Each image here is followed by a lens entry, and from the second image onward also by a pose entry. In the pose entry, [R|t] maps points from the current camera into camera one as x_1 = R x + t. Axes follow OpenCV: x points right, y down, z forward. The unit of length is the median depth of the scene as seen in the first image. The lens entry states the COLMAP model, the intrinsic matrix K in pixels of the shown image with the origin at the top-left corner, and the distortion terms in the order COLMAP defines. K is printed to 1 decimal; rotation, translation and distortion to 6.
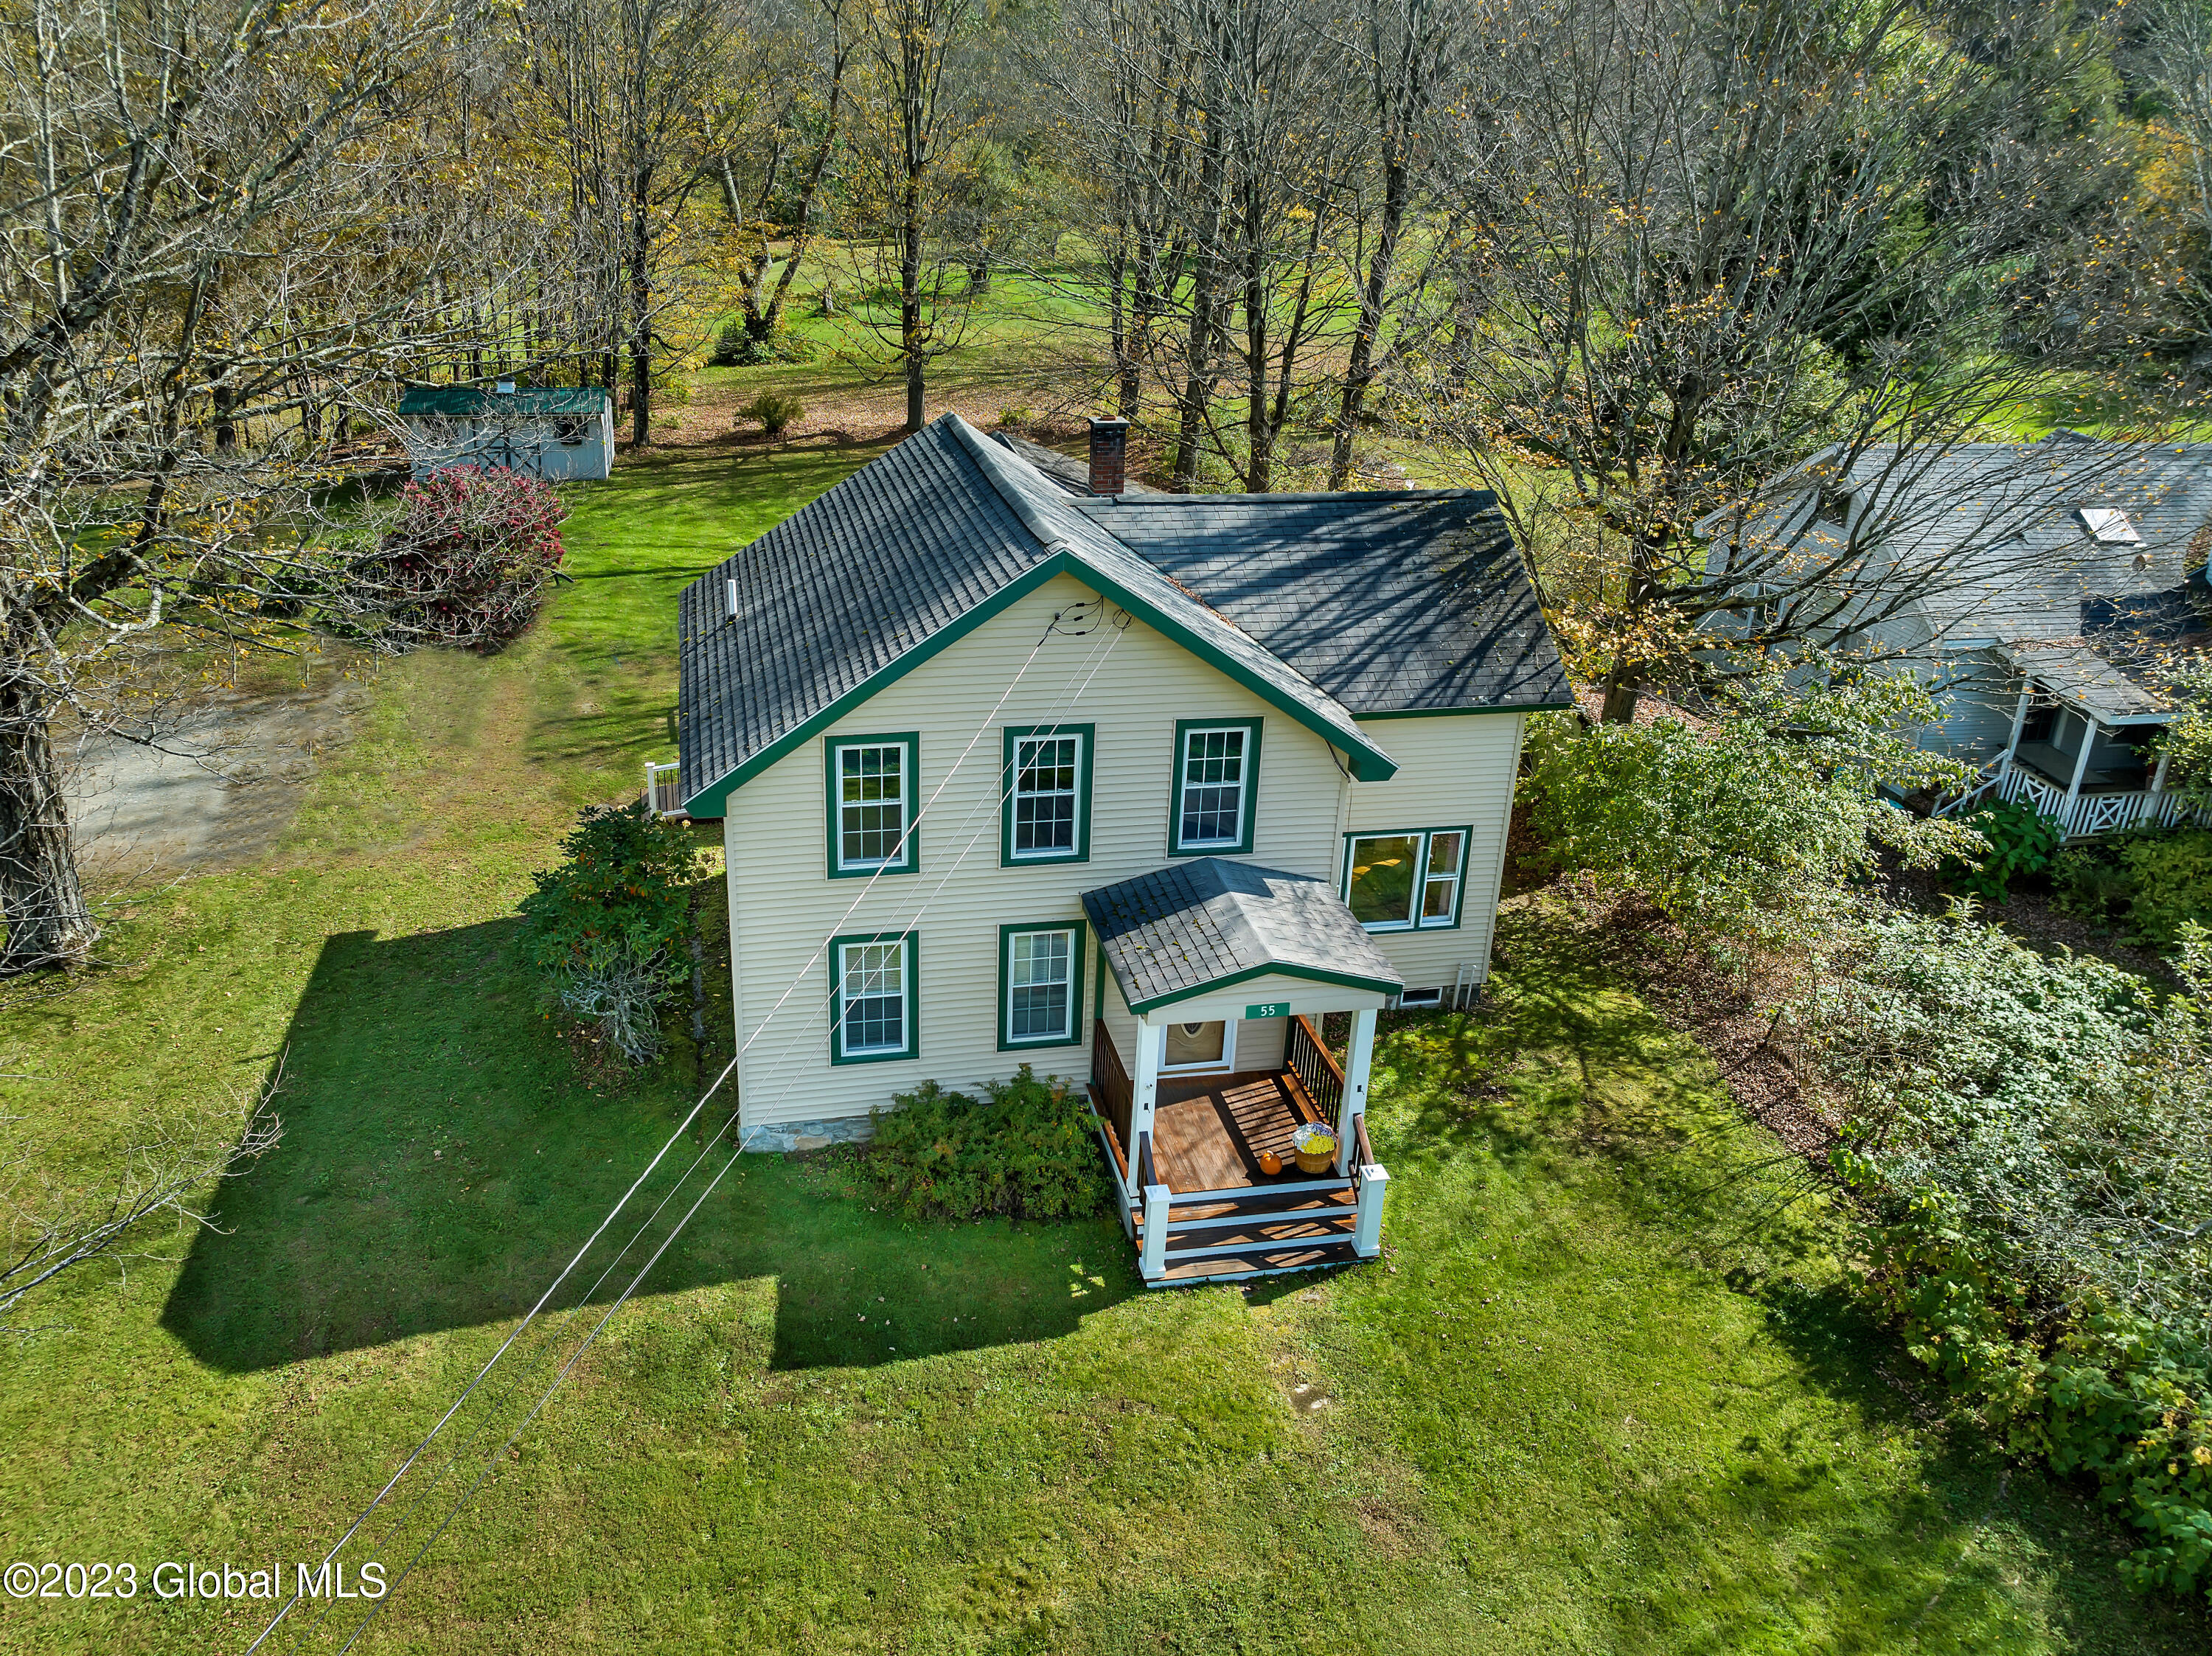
lens RADIAL K [[1669.4, 0, 1046.7], [0, 1669.4, 785.8], [0, 0, 1]] dist [0.003135, -0.111821]
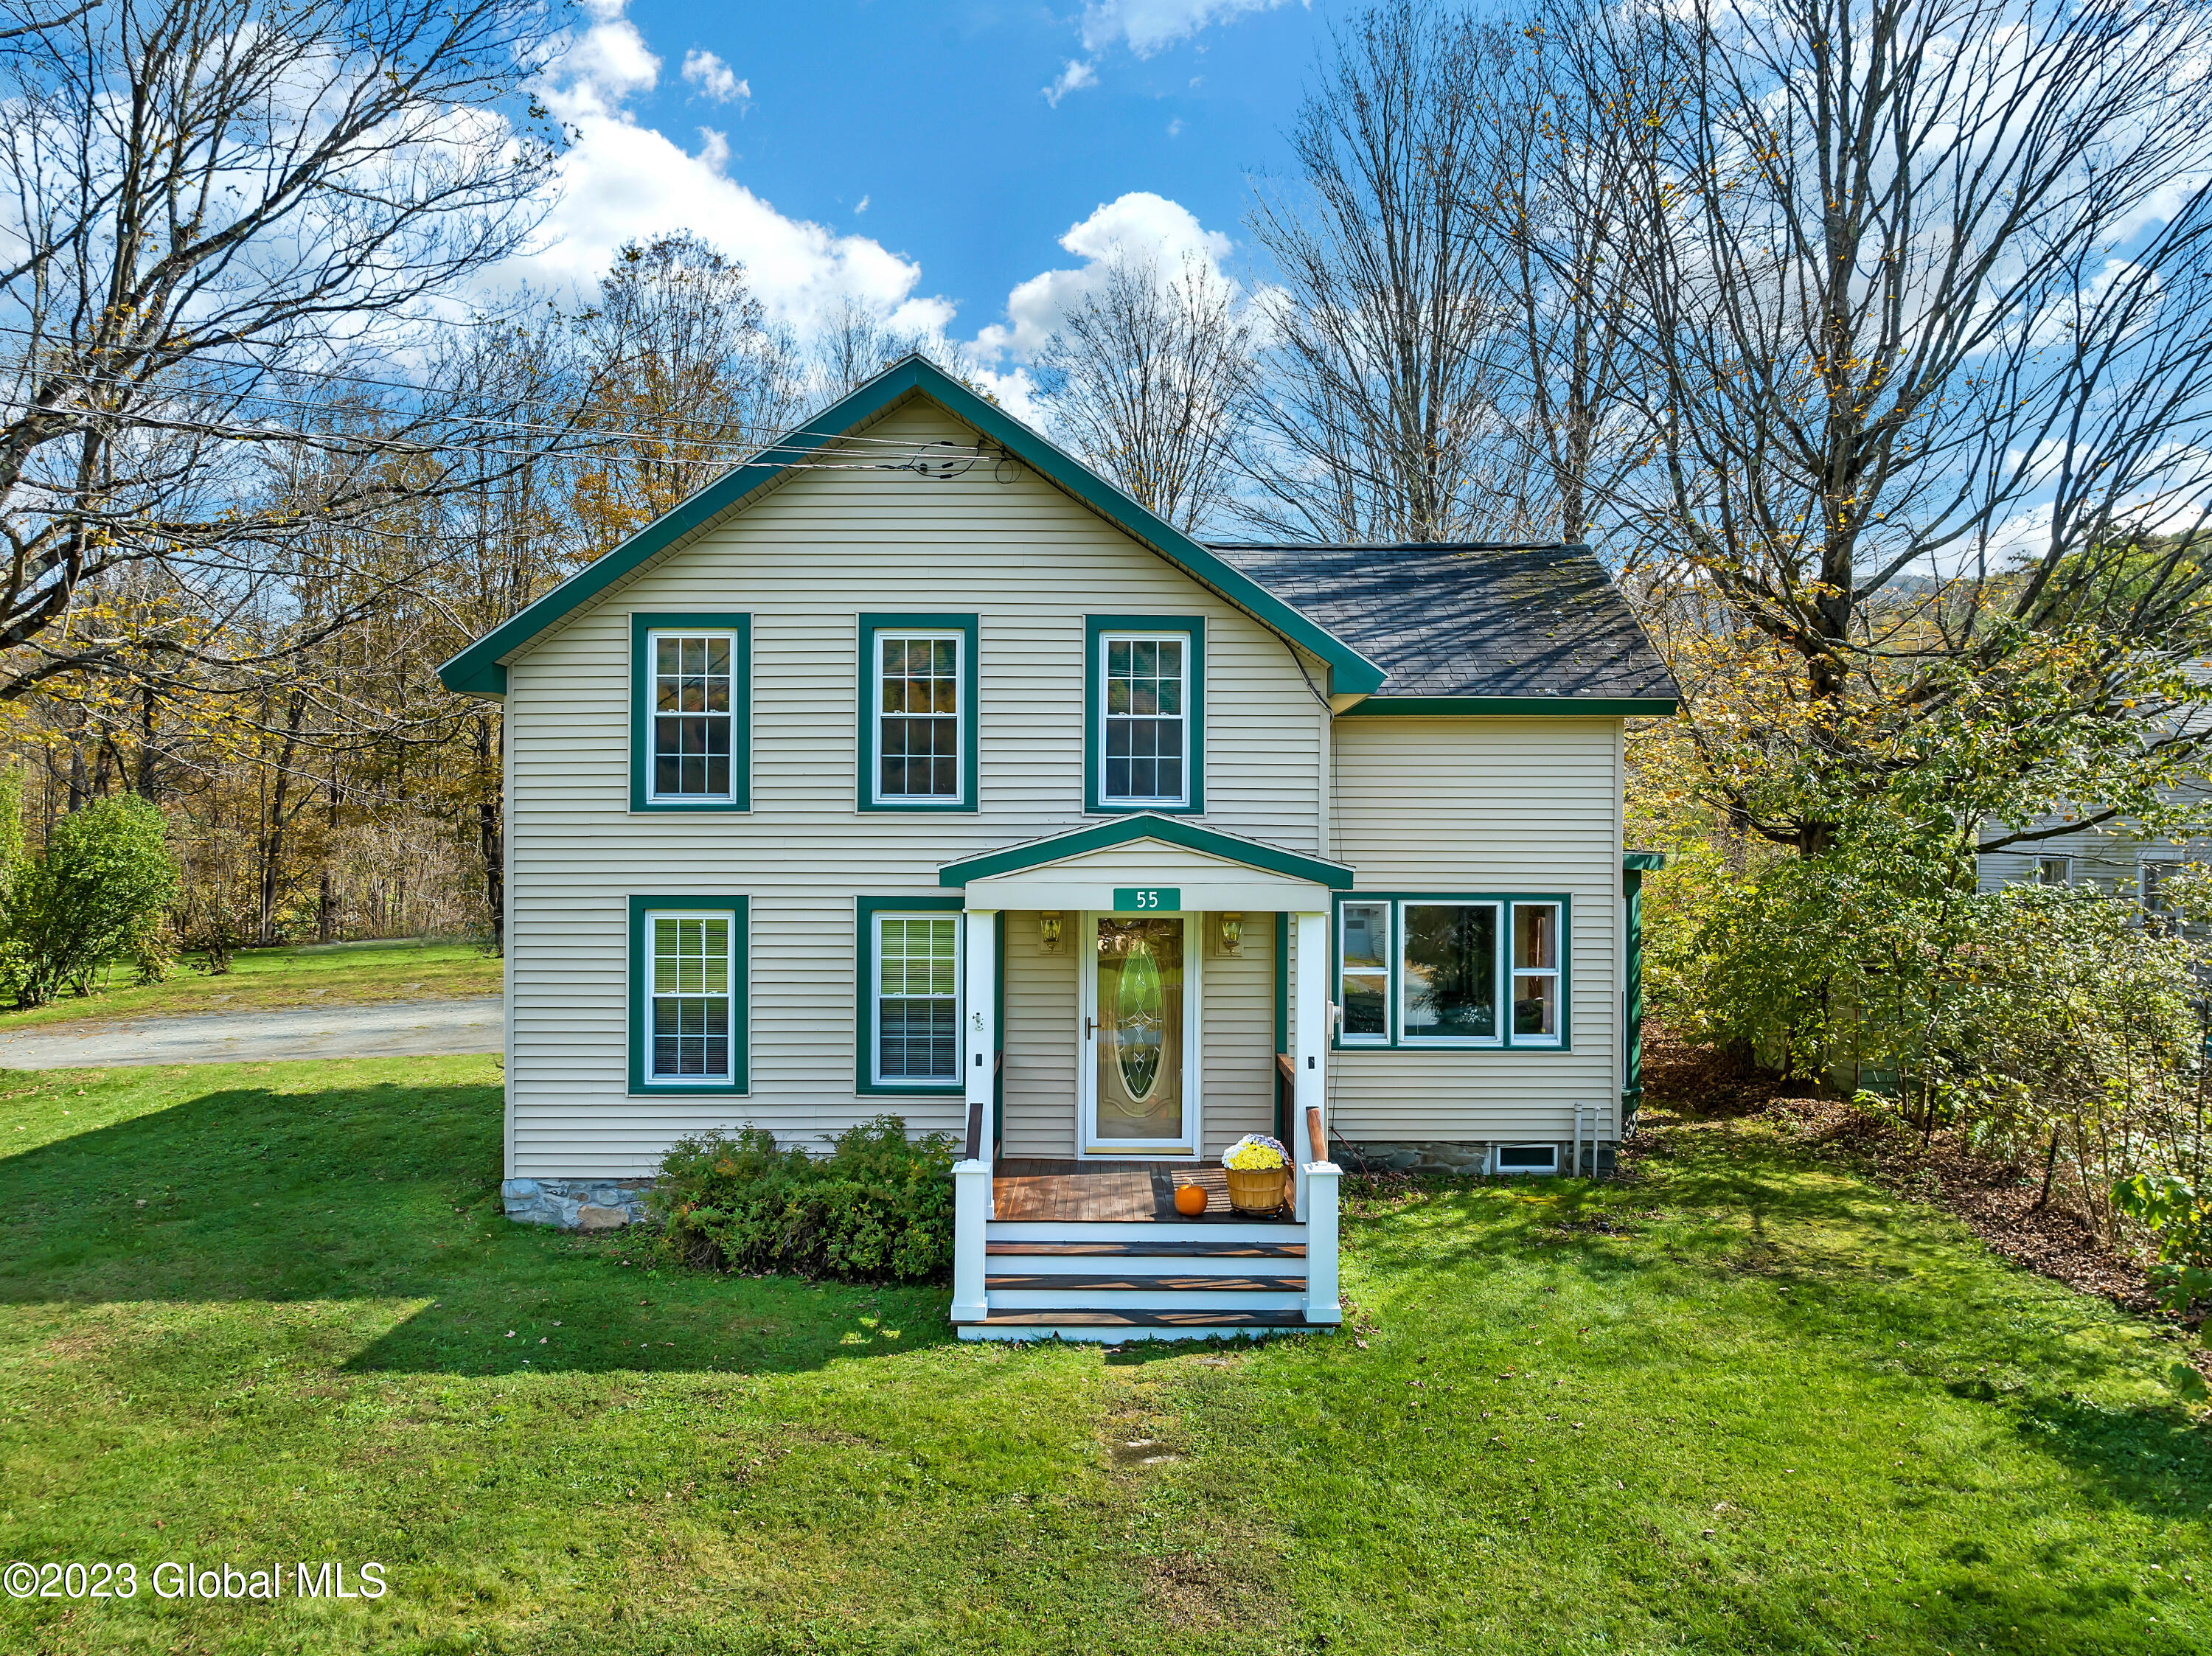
lens RADIAL K [[1643.6, 0, 1099.5], [0, 1643.6, 819.3], [0, 0, 1]] dist [-0.030558, -0.002262]
pose [[0.982891, -0.021993, -0.182868, 0.219087], [-0.049974, 0.923758, -0.379702, 0.332900], [0.177277, 0.382345, 0.906855, 0.346730]]
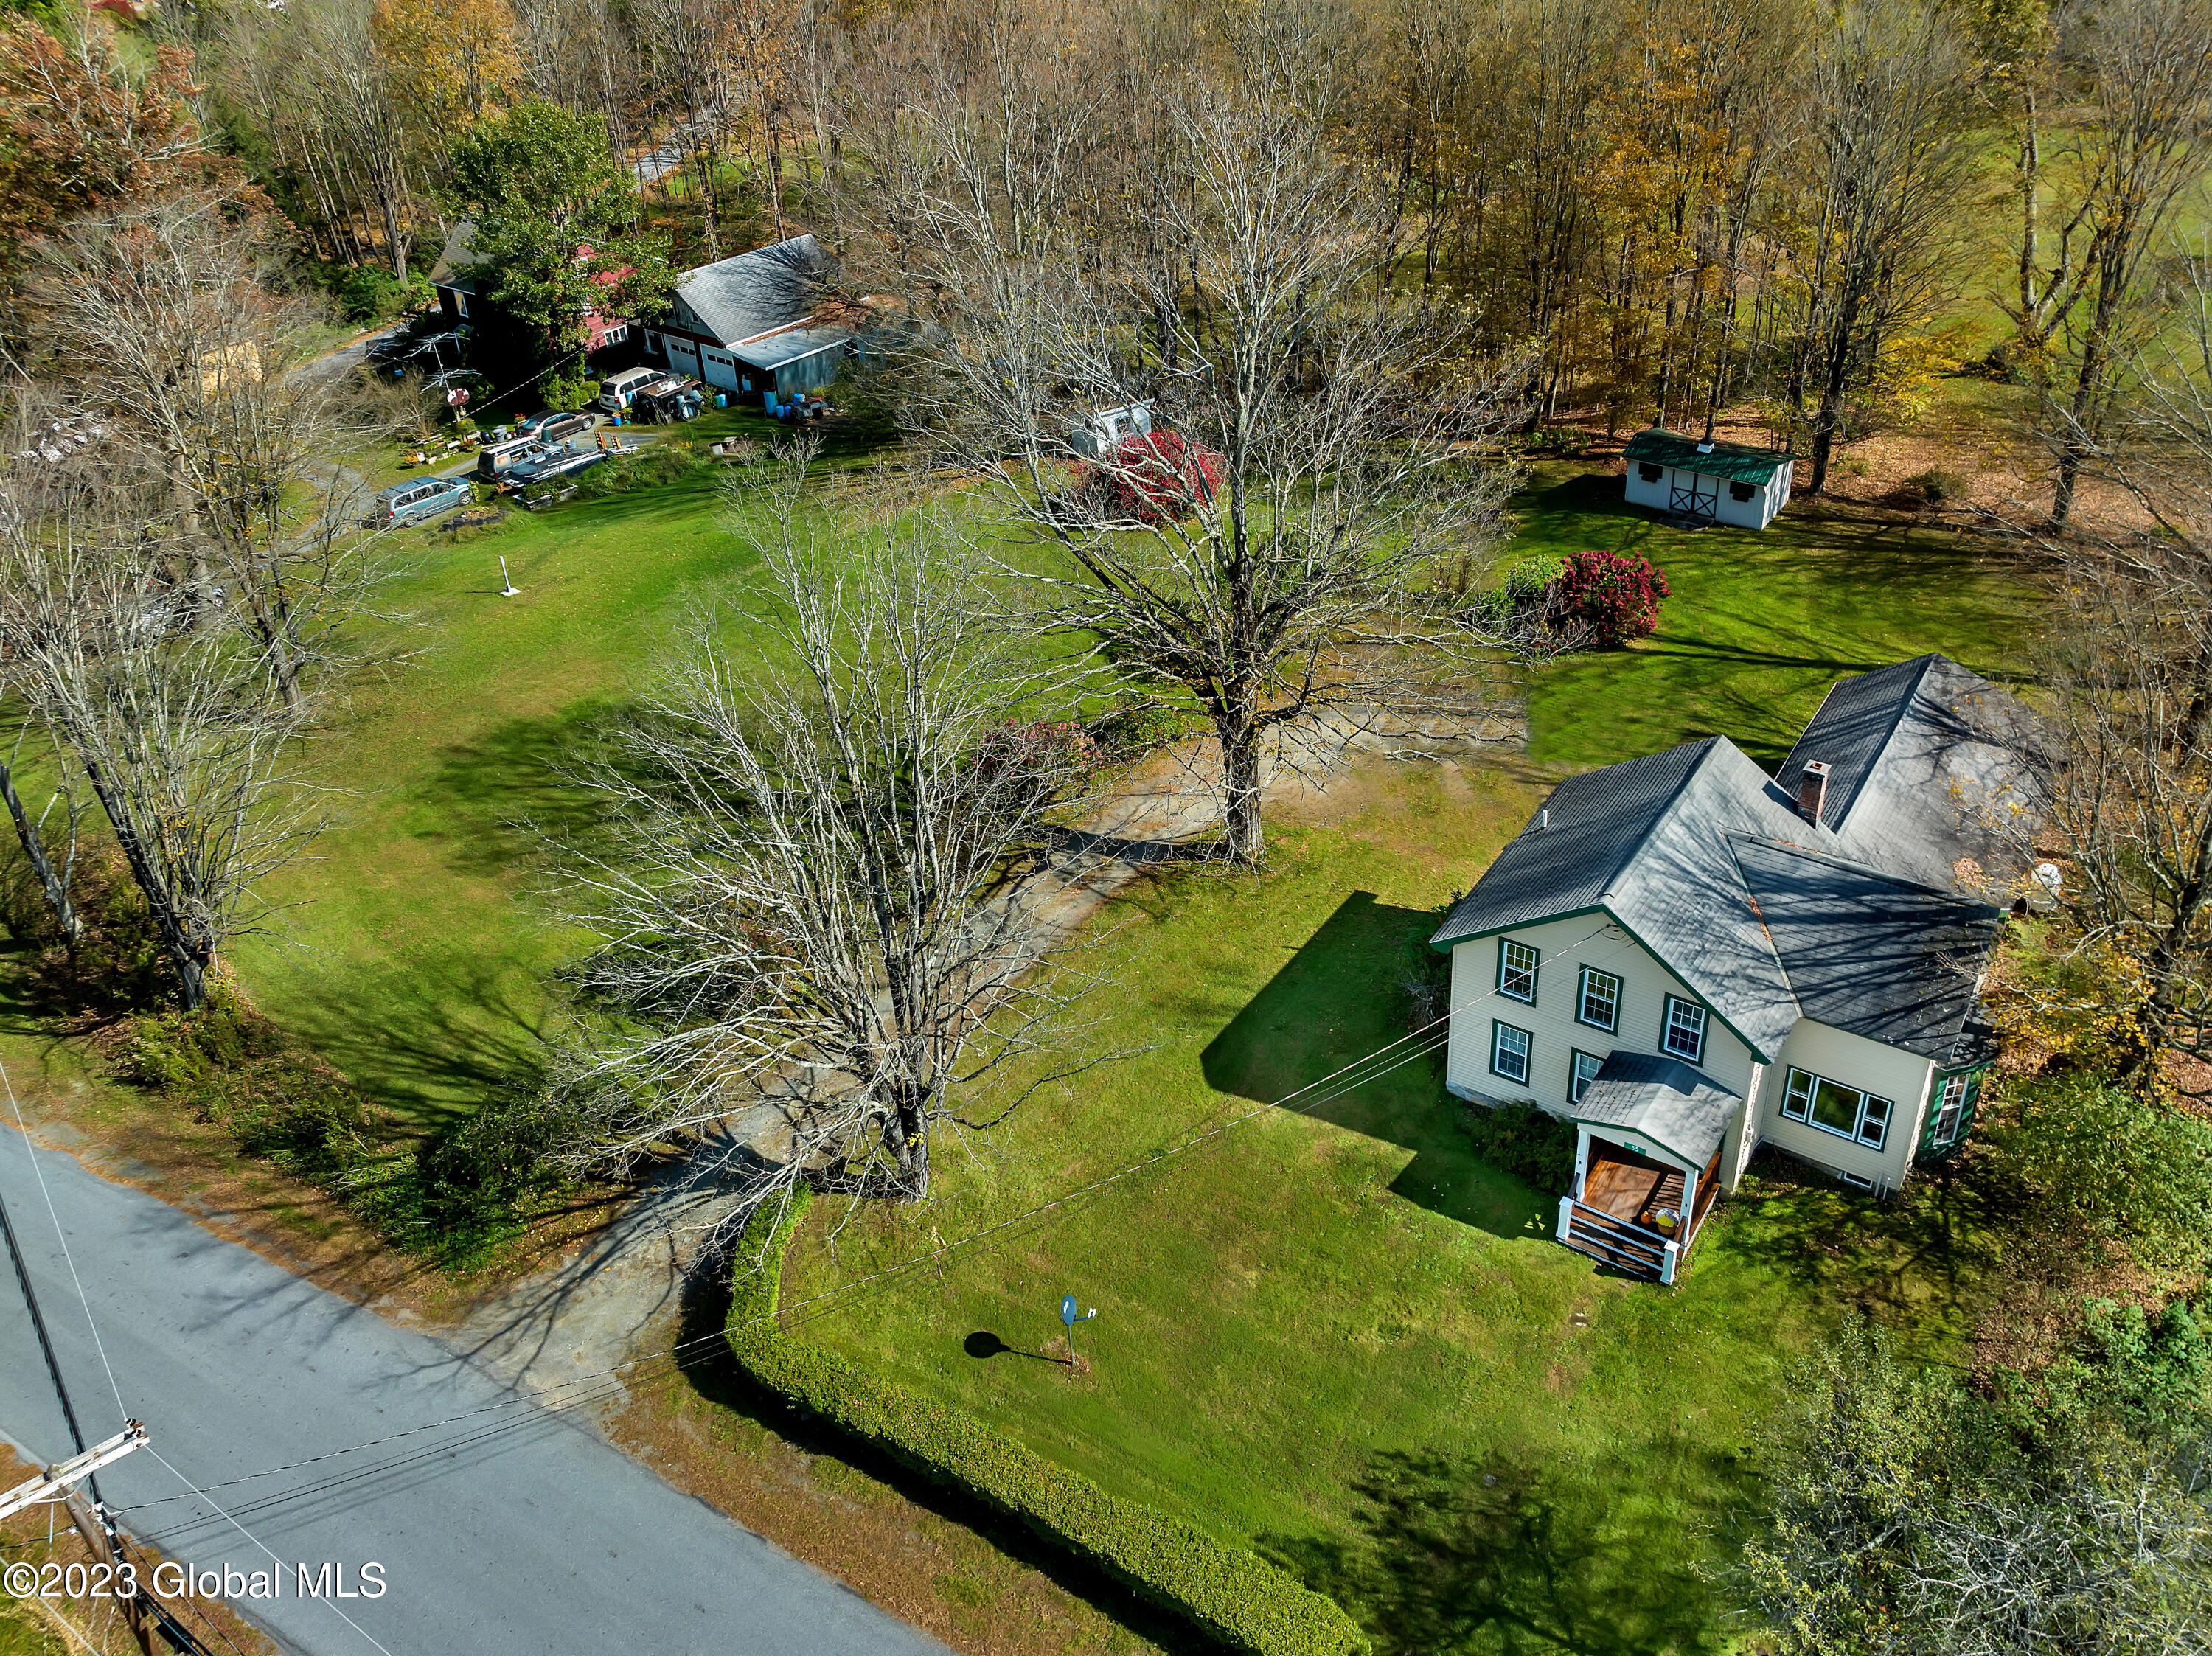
lens RADIAL K [[1717.3, 0, 1113.0], [0, 1717.3, 608.9], [0, 0, 1]] dist [-0.024485, -0.032049]
pose [[0.694893, 0.267504, -0.667507, 0.846580], [-0.213513, 0.963127, 0.163700, -0.662279], [0.686685, 0.028768, 0.726386, -0.922329]]
